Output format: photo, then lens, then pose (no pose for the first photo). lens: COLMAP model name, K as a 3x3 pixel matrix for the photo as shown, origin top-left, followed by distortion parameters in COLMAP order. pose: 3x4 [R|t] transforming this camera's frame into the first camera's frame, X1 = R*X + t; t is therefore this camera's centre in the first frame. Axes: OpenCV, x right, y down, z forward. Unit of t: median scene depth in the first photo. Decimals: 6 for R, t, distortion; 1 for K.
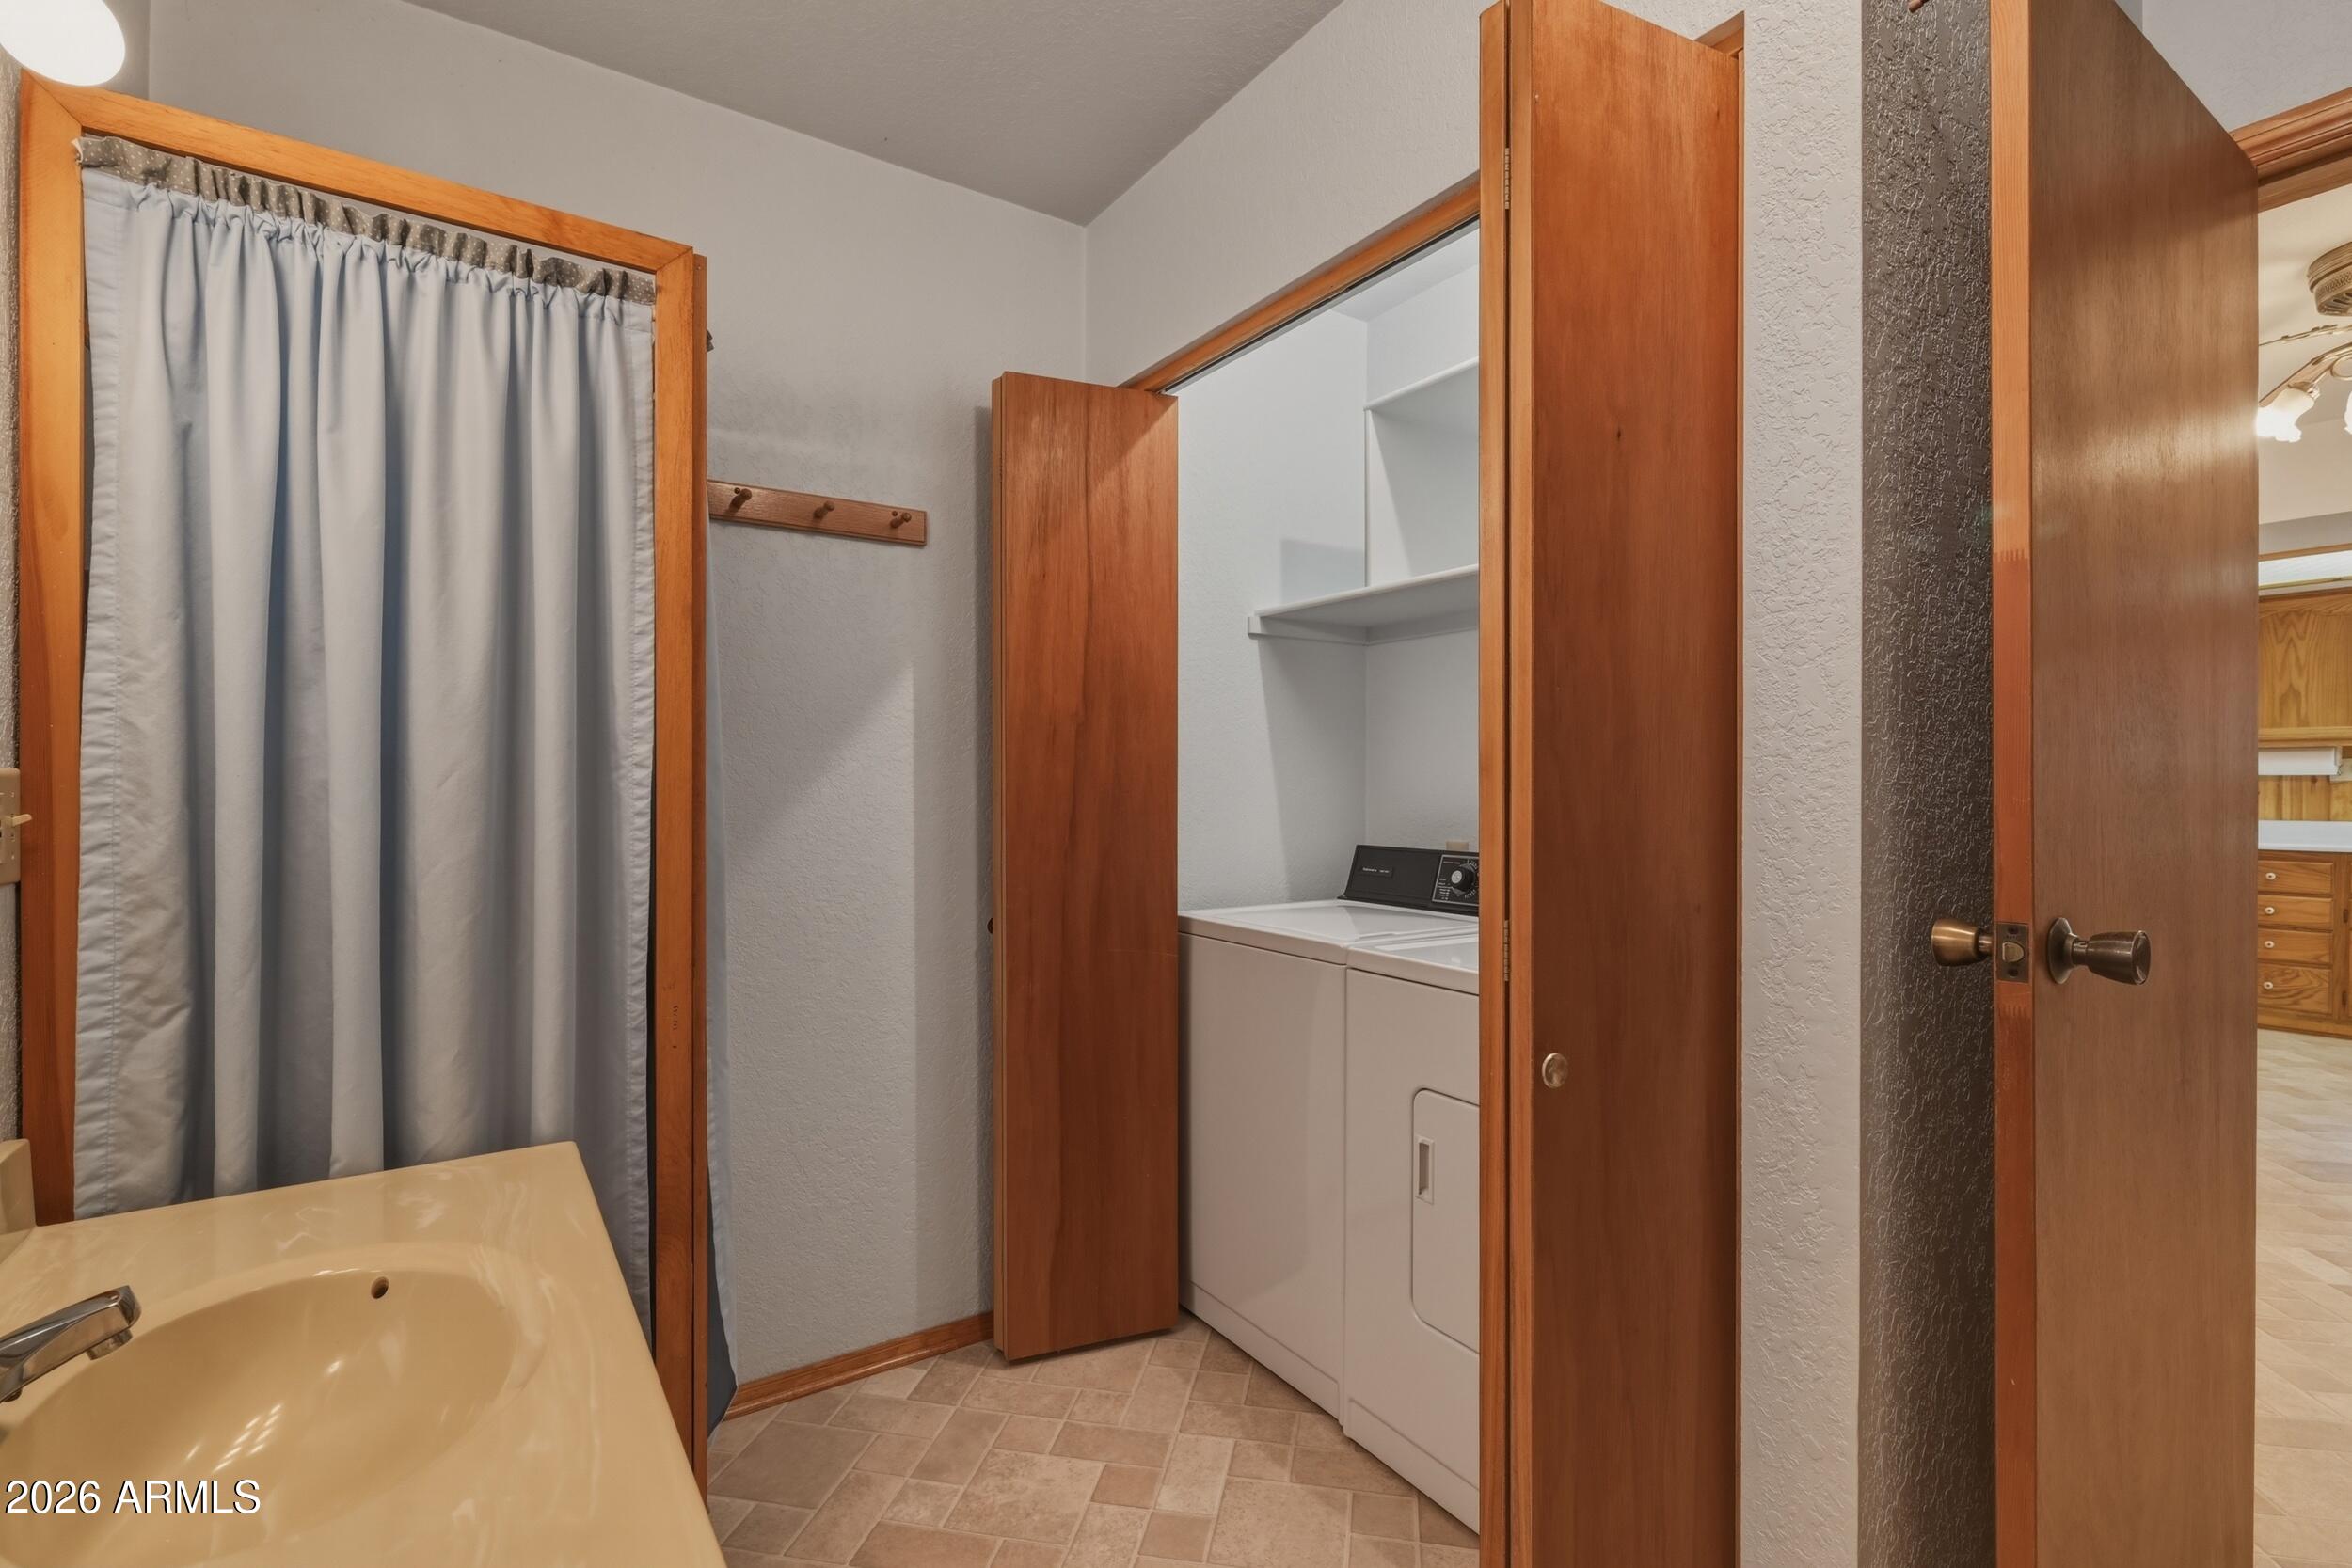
lens RADIAL K [[1078.7, 0, 1178.3], [0, 1078.7, 791.5], [0, 0, 1]] dist [-0.000531, 0.000285]
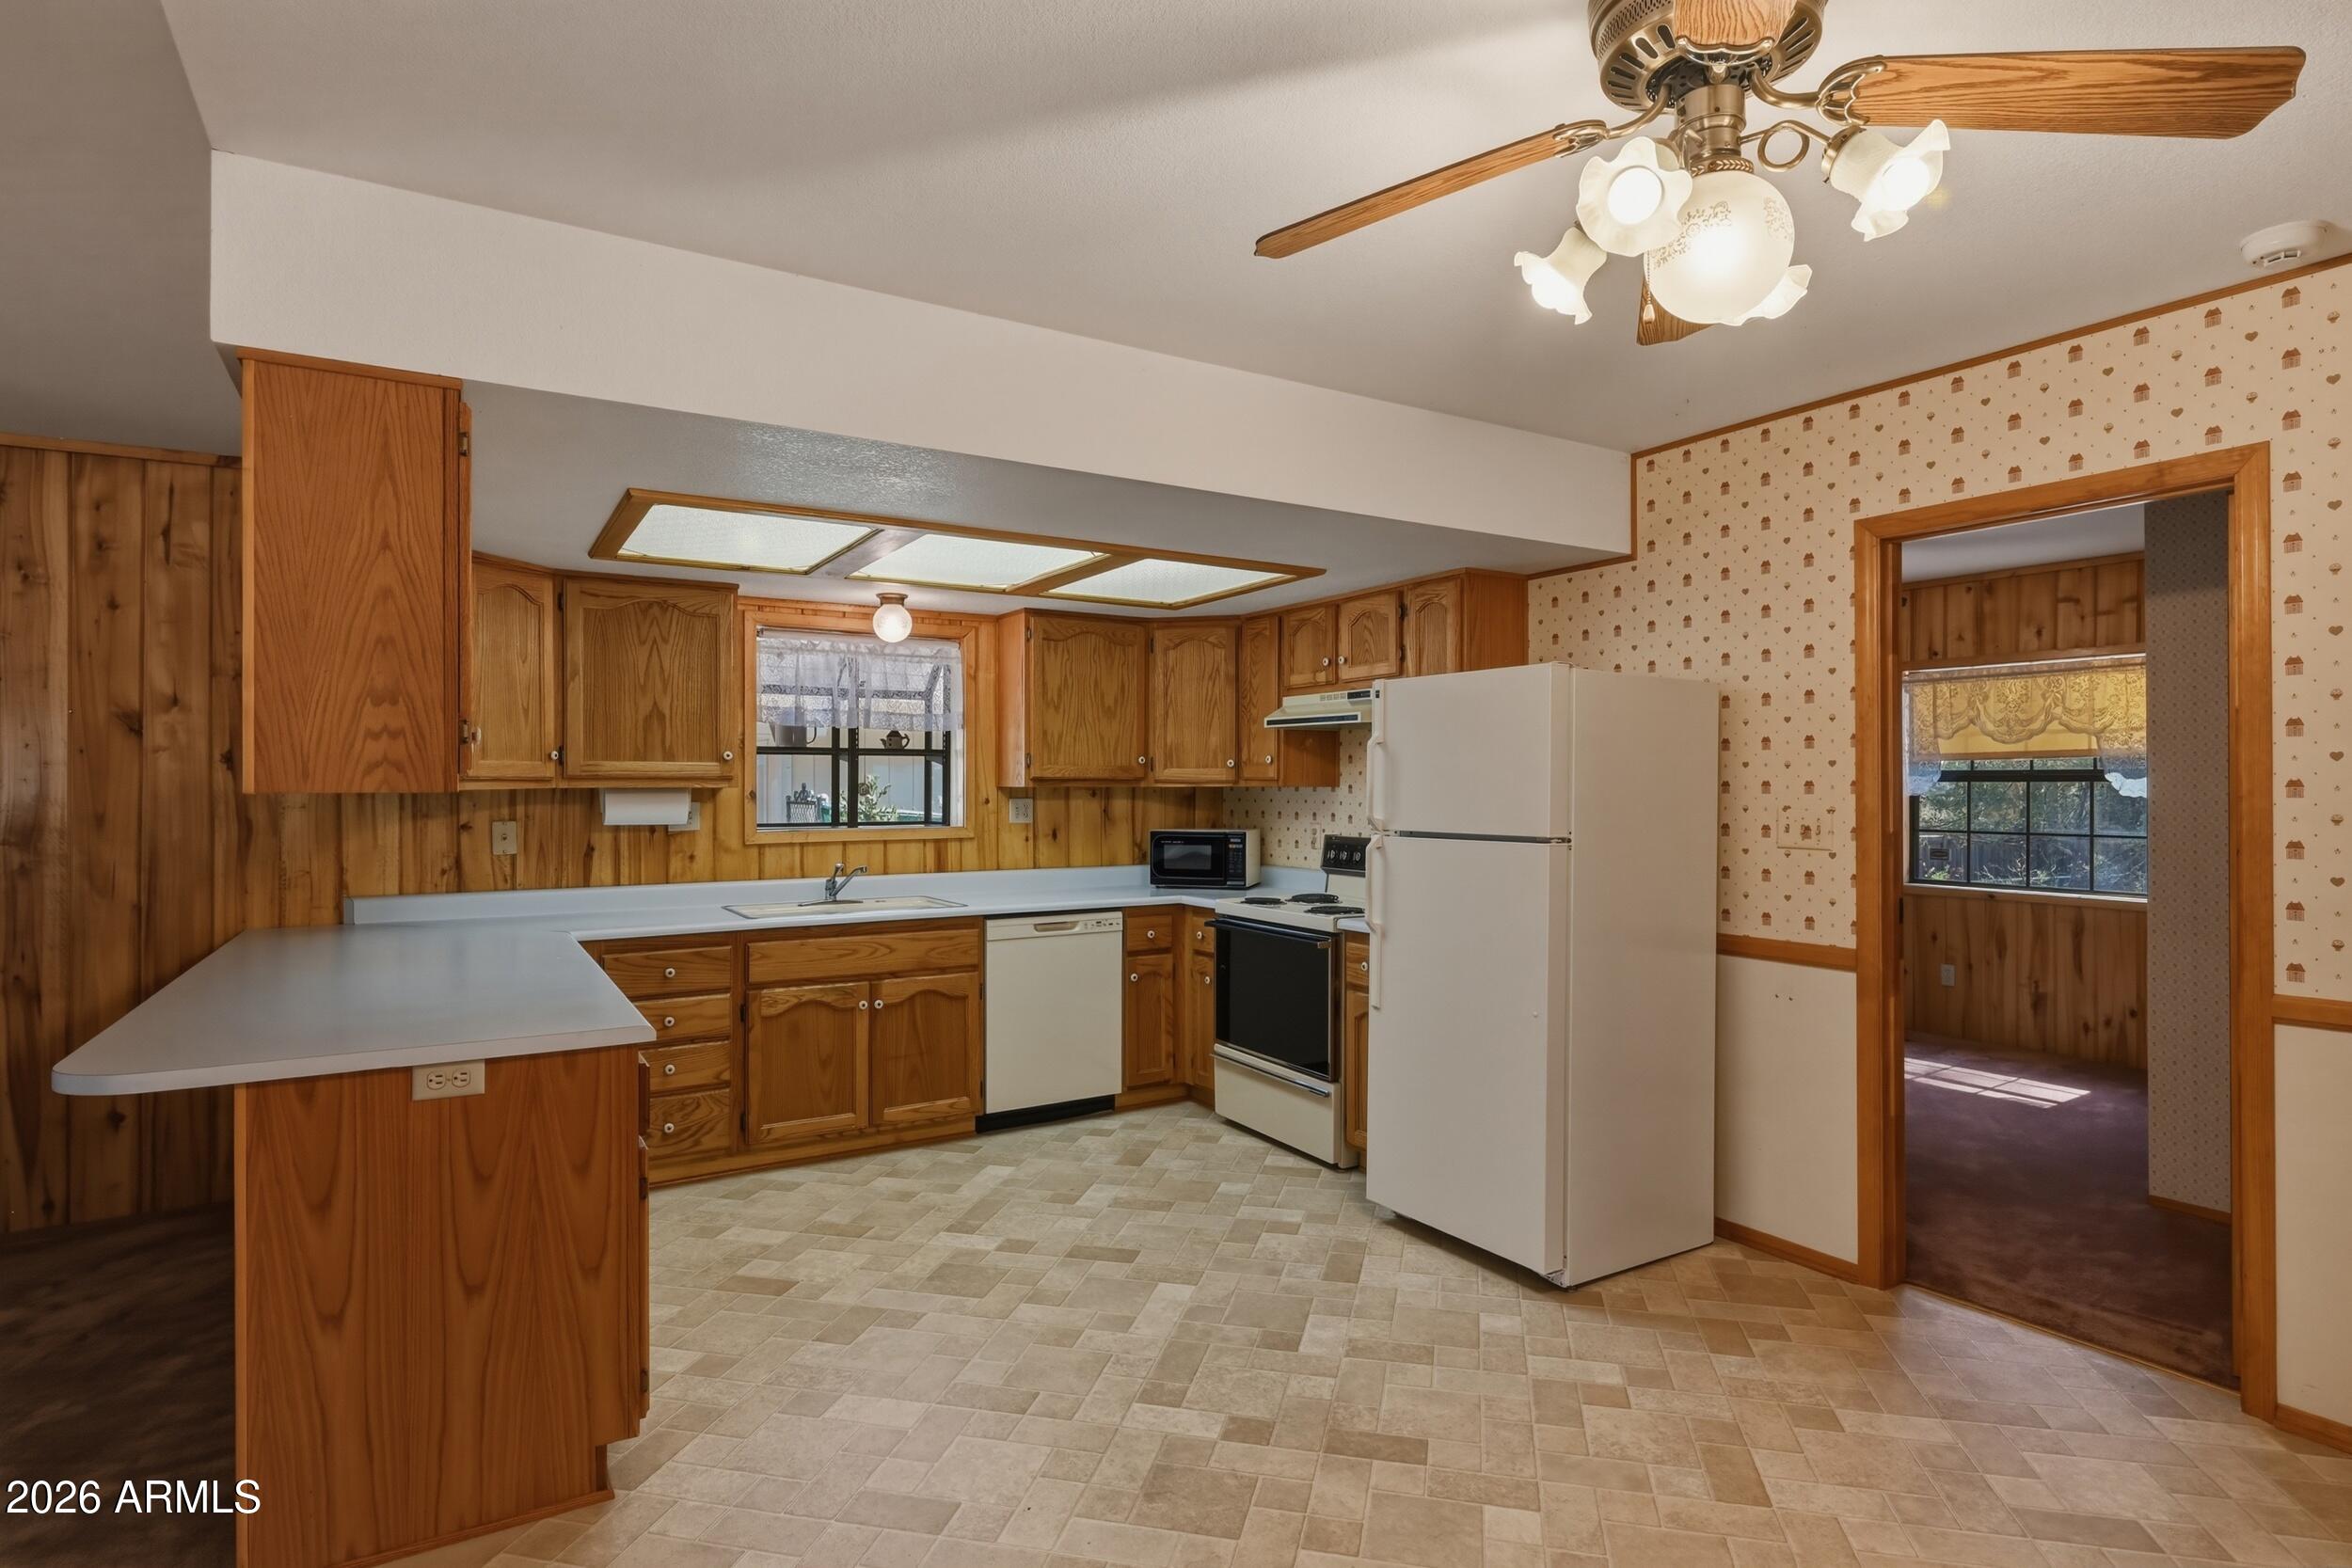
lens RADIAL K [[1202.6, 0, 1189.4], [0, 1202.6, 789.6], [0, 0, 1]] dist [-0.004398, 0.000136]
pose [[0.044406, -0.001269, 0.999013, 0.235575], [0.012182, 0.999926, 0.000729, -0.036593], [-0.998939, 0.012138, 0.044418, 0.605138]]
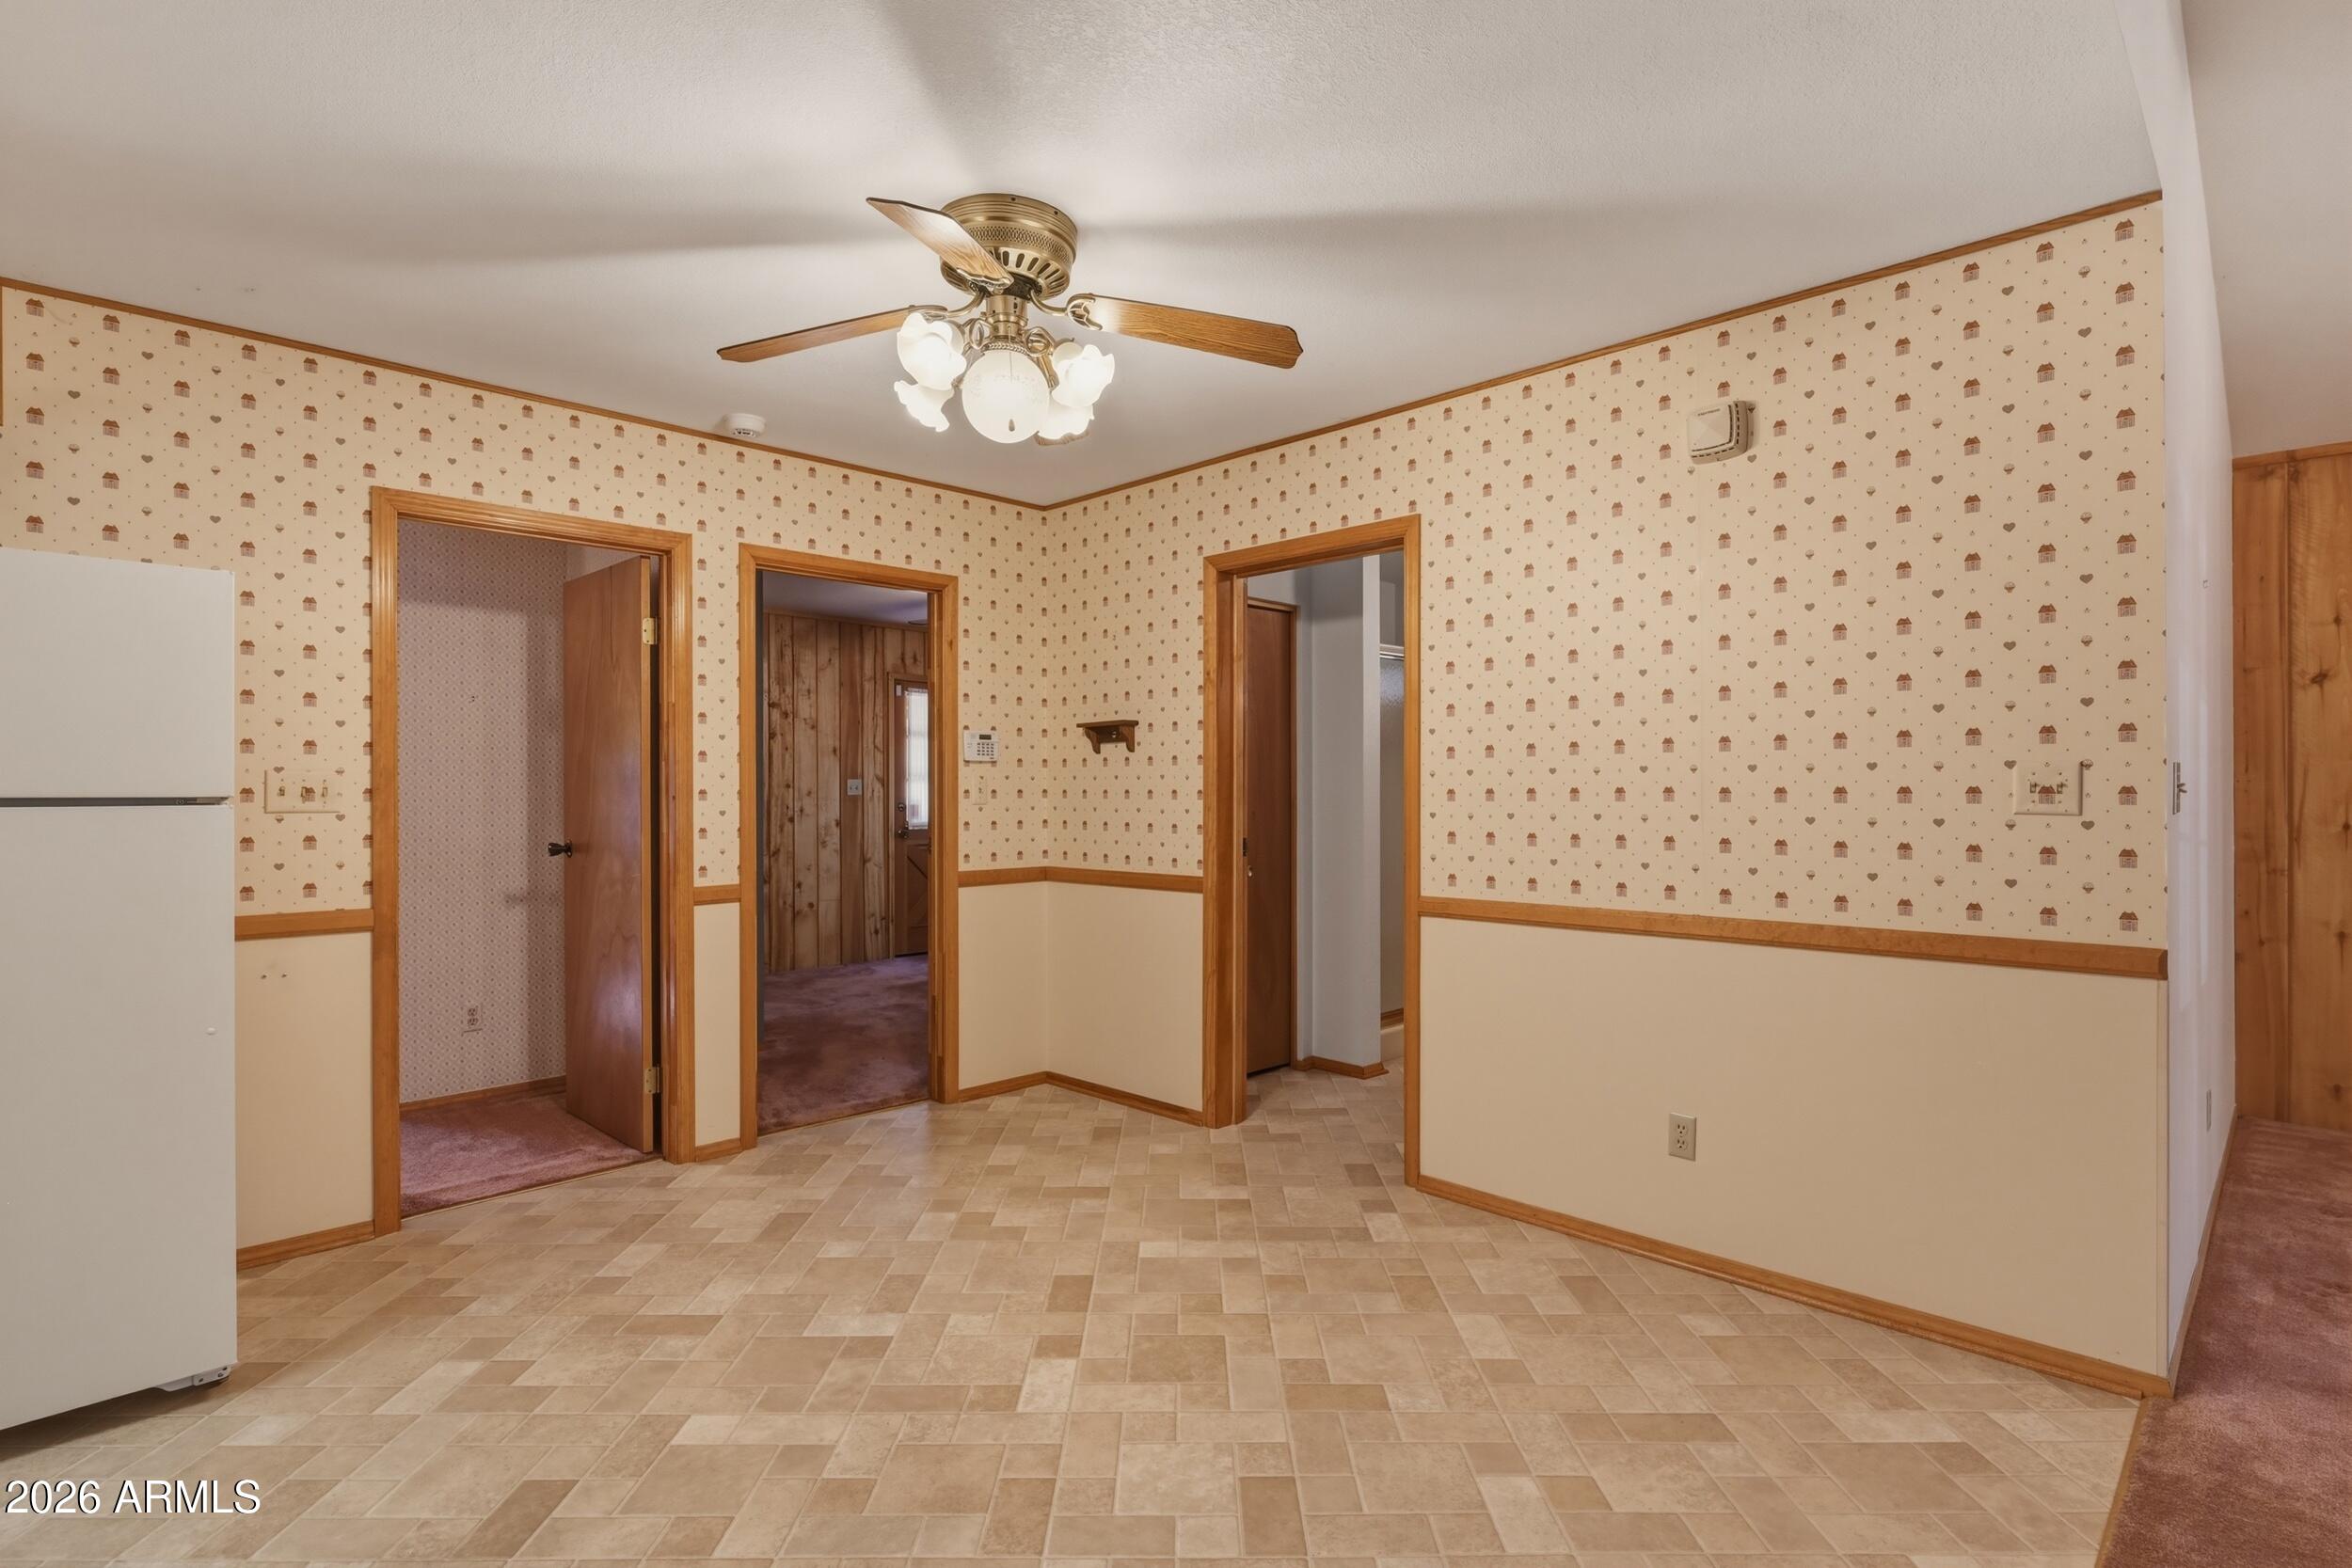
lens RADIAL K [[1202.6, 0, 1200.3], [0, 1202.6, 774.4], [0, 0, 1]] dist [-0.004398, 0.000136]
pose [[-0.978083, -0.010095, -0.207970, 1.012083], [-0.011753, 0.999908, 0.006738, -0.019780], [0.207882, 0.009034, -0.978112, 1.490705]]
